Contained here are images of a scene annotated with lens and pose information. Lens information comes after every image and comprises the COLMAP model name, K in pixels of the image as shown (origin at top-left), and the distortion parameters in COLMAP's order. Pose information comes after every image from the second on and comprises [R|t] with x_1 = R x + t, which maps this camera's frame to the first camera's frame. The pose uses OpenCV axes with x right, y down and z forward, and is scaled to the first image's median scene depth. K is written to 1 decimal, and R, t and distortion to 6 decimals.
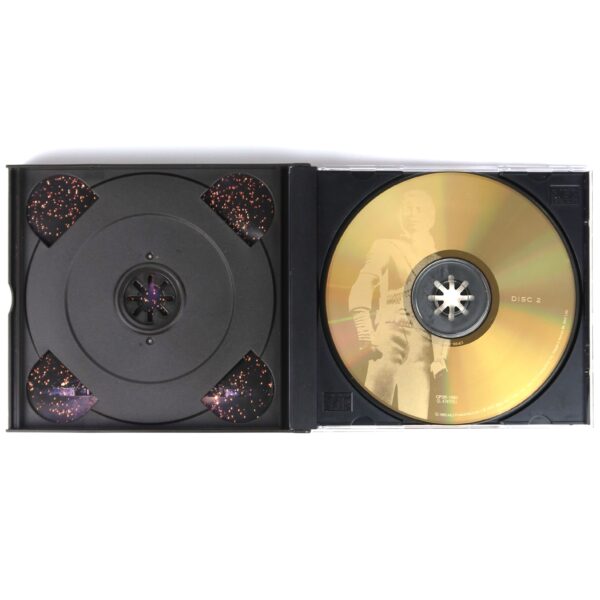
lens RADIAL K [[519.0, 0, 299.5], [0, 519.0, 296.5], [0, 0, 1]] dist [0.068380, 0.001685]
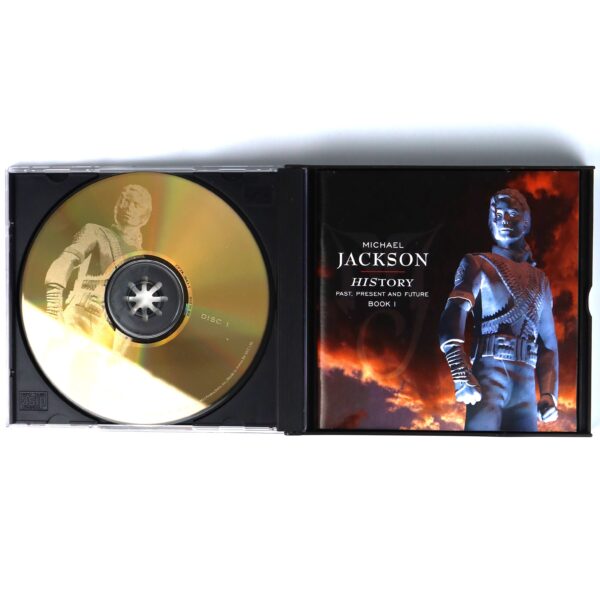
lens RADIAL K [[519.0, 0, 299.7], [0, 519.0, 302.3], [0, 0, 1]] dist [0.068380, 0.001685]
pose [[0.992634, 0.008232, -0.120869, 0.705985], [-0.007294, 0.999940, 0.008194, -0.001379], [0.120930, -0.007252, 0.992635, 0.040195]]
